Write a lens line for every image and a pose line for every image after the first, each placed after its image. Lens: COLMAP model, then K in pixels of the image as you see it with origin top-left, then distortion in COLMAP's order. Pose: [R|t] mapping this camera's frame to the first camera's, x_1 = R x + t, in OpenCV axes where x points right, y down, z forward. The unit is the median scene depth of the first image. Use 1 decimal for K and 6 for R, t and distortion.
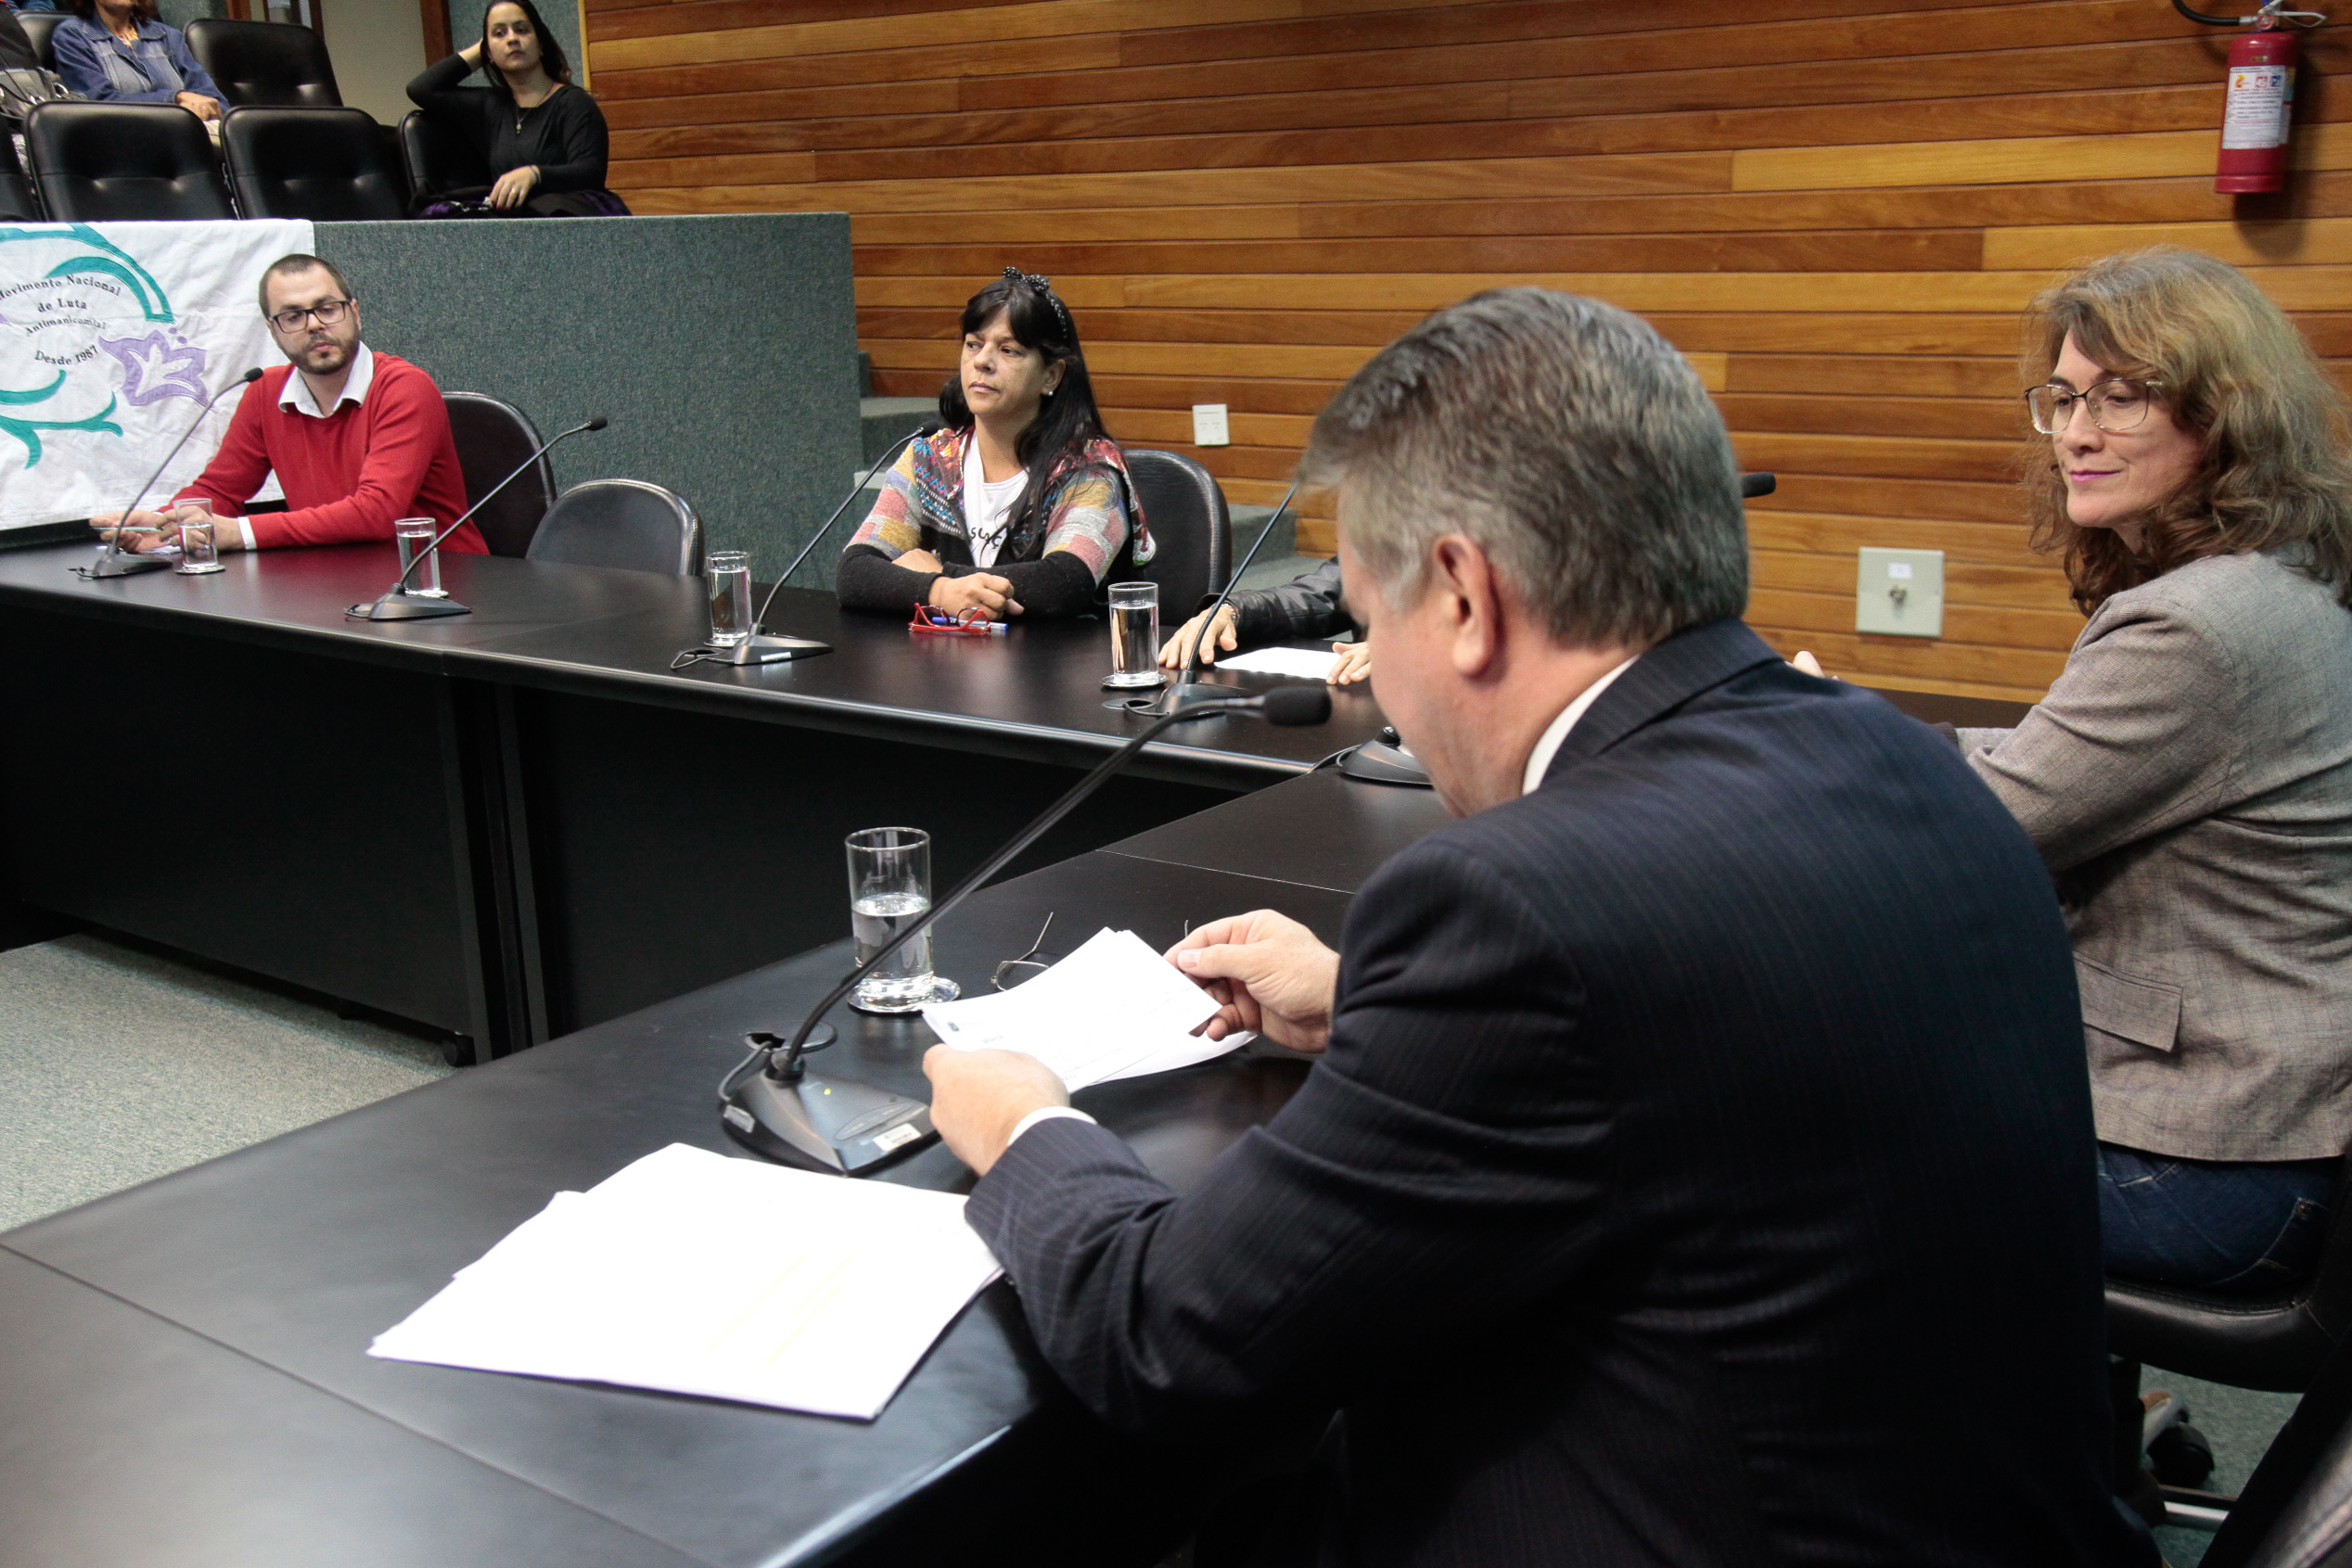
lens RADIAL K [[2386.6, 0, 1136.2], [0, 2386.6, 845.2], [0, 0, 1]] dist [-0.009266, 0.078591]
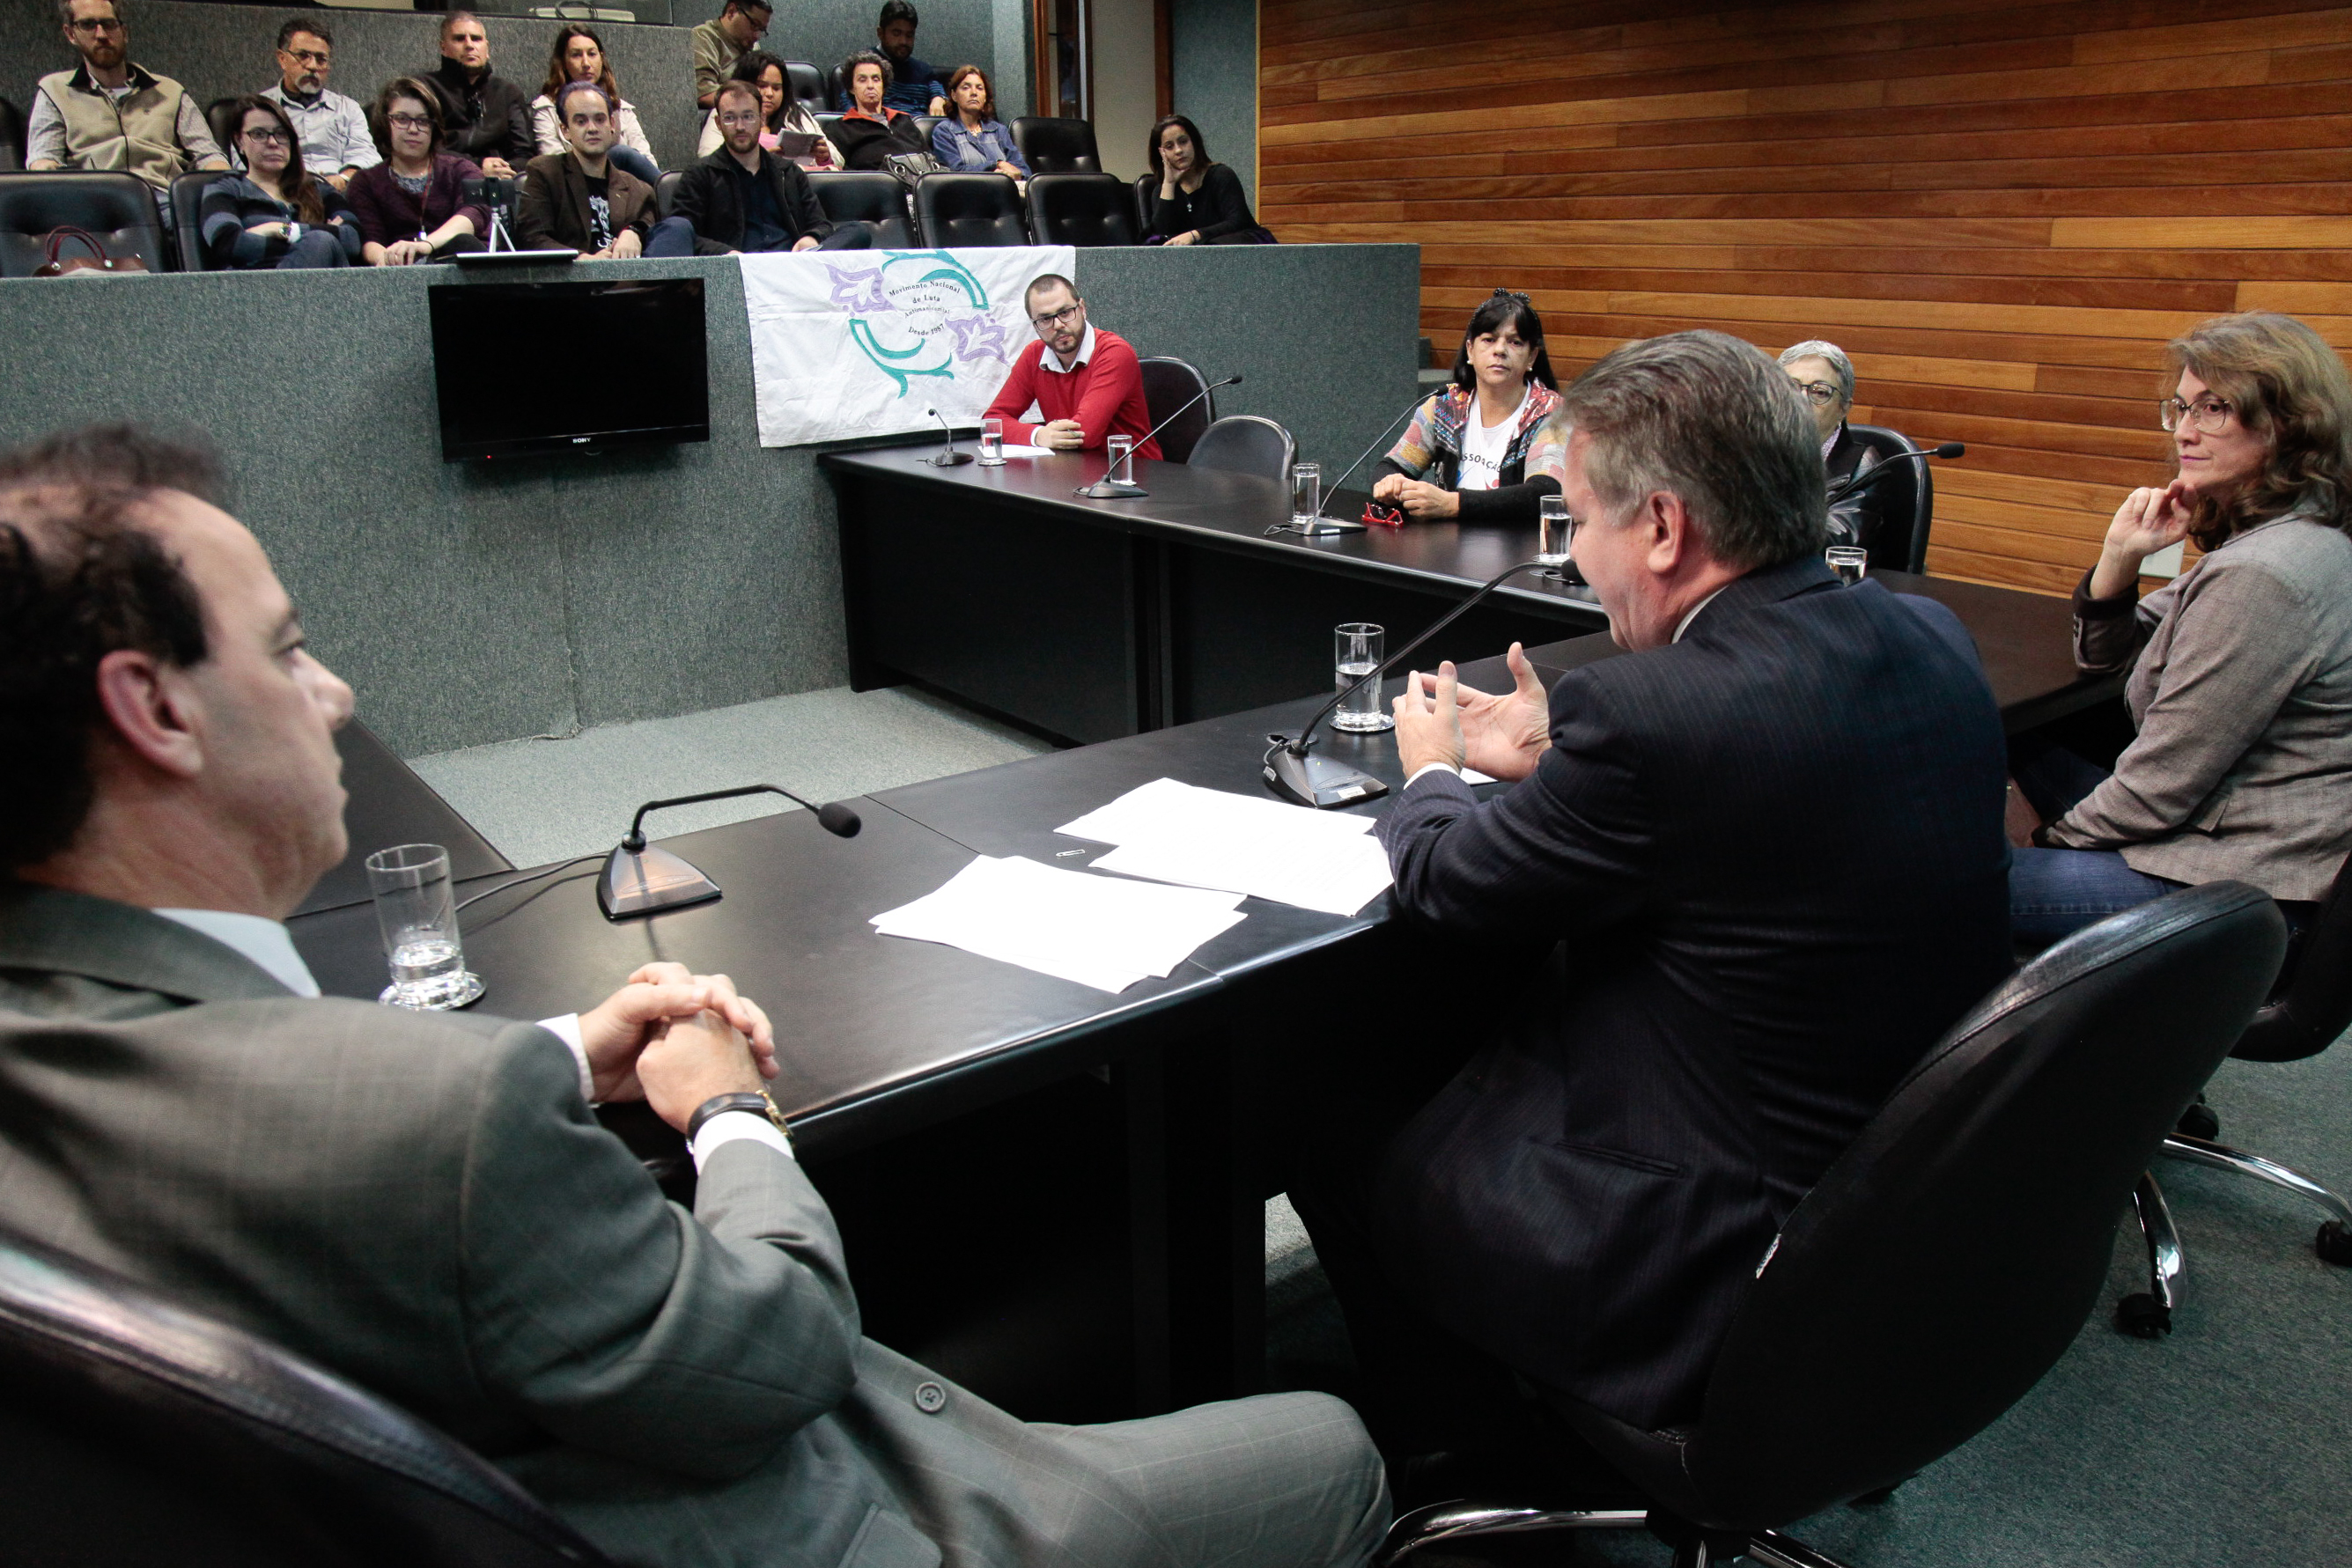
lens RADIAL K [[1705.4, 0, 1176.0], [0, 1705.4, 784.0], [0, 0, 1]] dist [-0.112427, 0.071675]
pose [[0.964202, 0.090923, -0.249094, 0.028937], [-0.076725, 0.994856, 0.066147, 0.012939], [0.253827, -0.044667, 0.966218, -0.075024]]
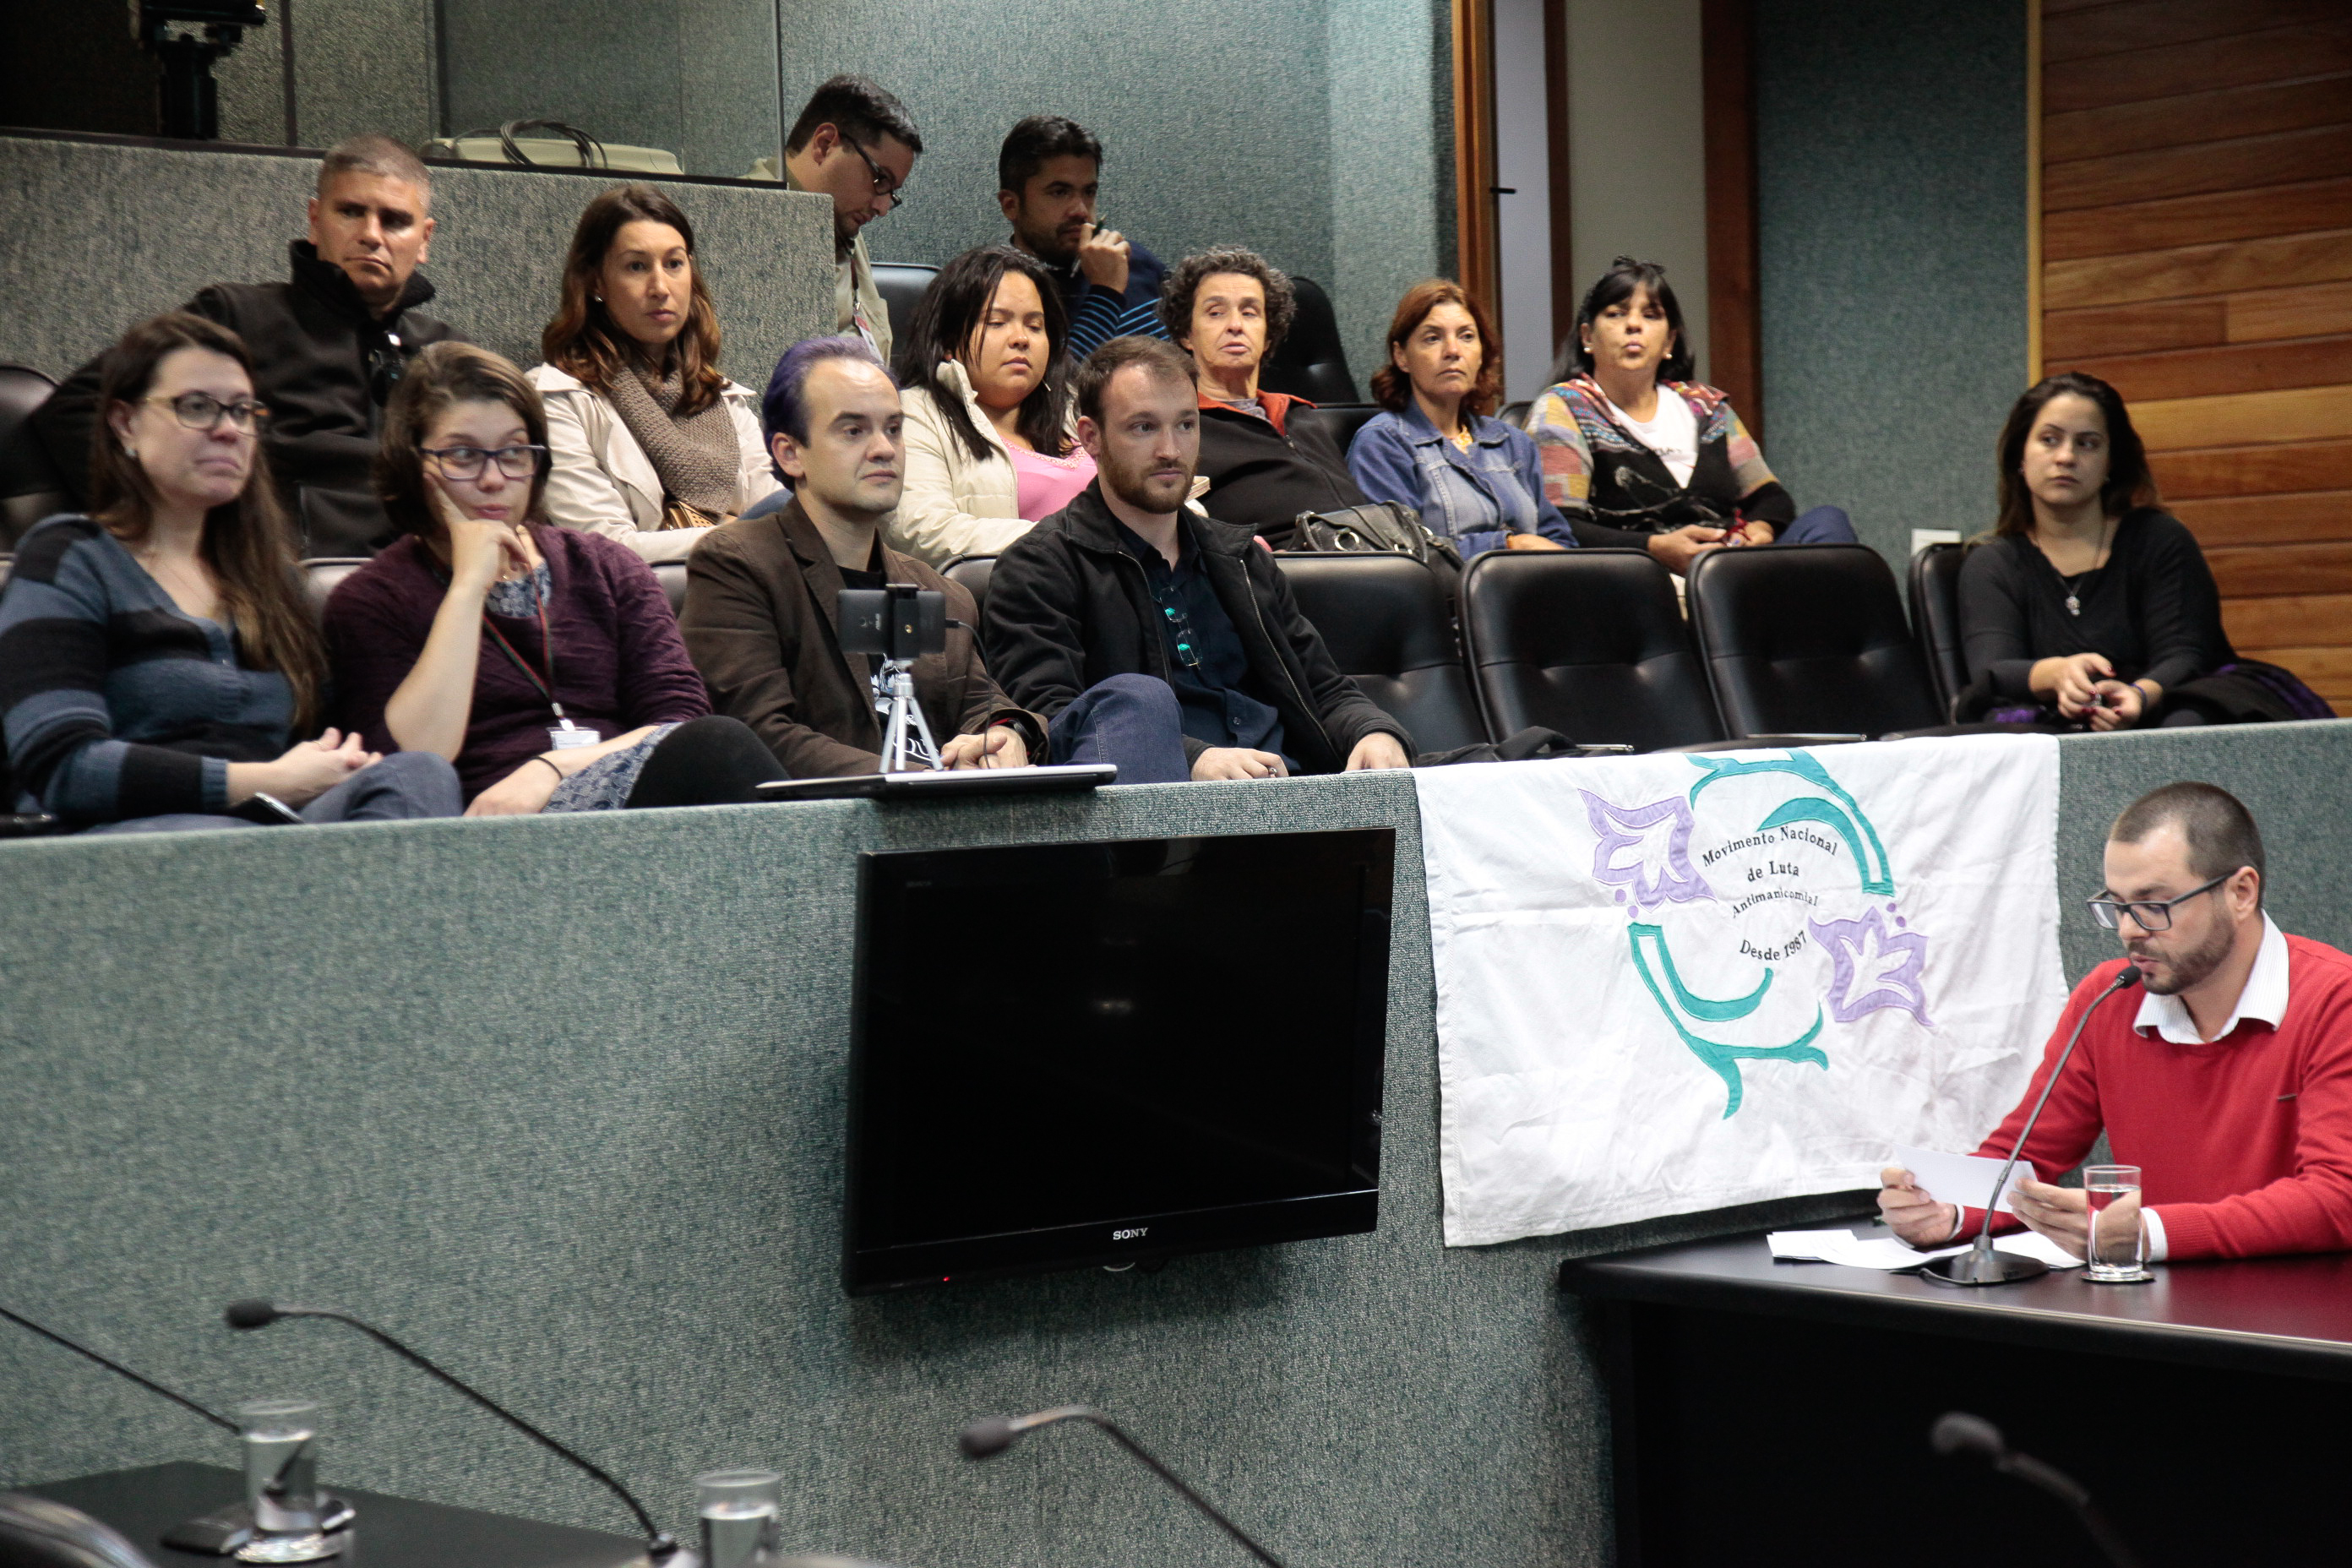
lens RADIAL K [[5089.5, 0, 1175.7], [0, 5089.5, 835.7], [0, 0, 1]] dist [0.427697, 0.072880]
pose [[0.984668, -0.002236, -0.174422, -0.324641], [-0.035741, 0.976118, -0.214280, 0.061675], [0.170736, 0.217229, 0.961073, -0.328272]]
